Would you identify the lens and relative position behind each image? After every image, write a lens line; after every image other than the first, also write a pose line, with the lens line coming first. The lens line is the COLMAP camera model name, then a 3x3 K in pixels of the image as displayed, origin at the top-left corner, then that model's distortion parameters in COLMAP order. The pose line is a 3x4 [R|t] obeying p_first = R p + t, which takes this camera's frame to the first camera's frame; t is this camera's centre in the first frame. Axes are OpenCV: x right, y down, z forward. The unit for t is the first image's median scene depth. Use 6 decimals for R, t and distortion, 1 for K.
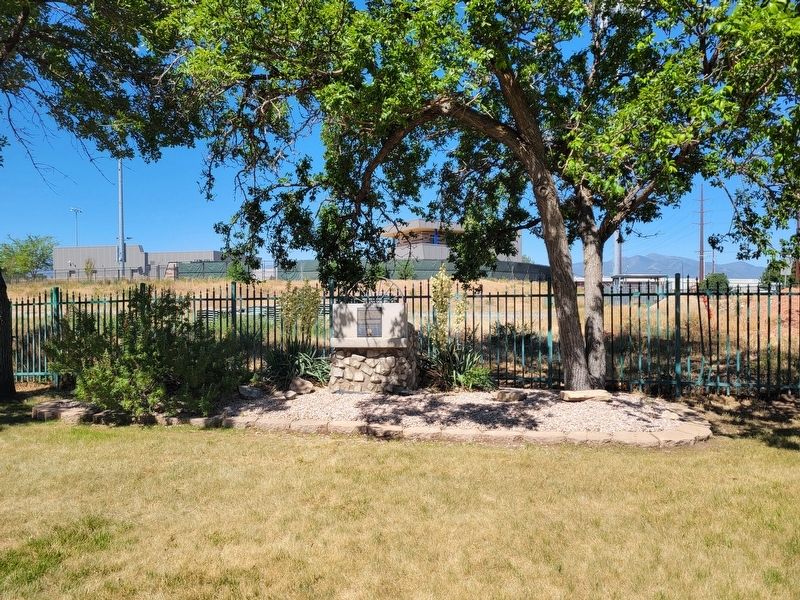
lens RADIAL K [[609.0, 0, 400.4], [0, 609.0, 299.7], [0, 0, 1]] dist [0.011845, 0.001834]
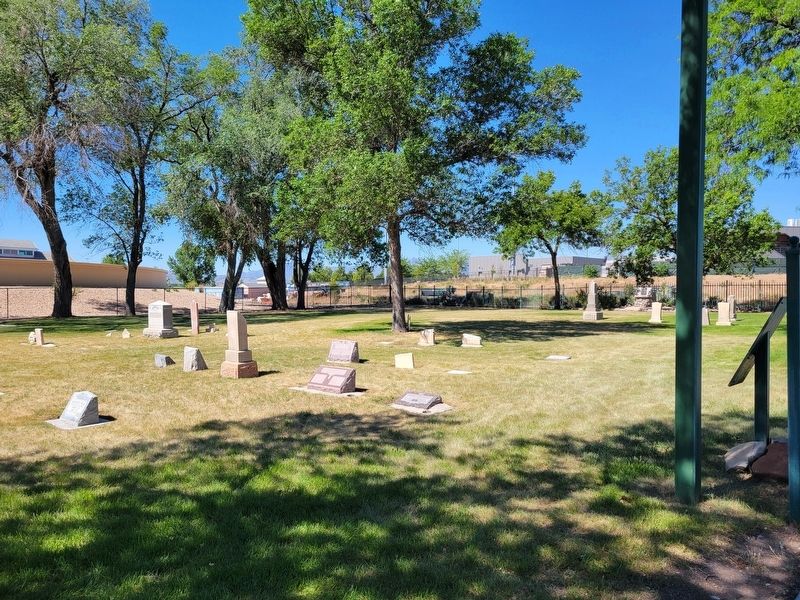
lens RADIAL K [[609.0, 0, 400.7], [0, 609.0, 300.6], [0, 0, 1]] dist [0.011845, 0.001834]
pose [[0.861075, 0.017734, -0.508169, 0.552128], [-0.011805, 0.999819, 0.014888, 0.044223], [0.508342, -0.006821, 0.861129, -3.032617]]
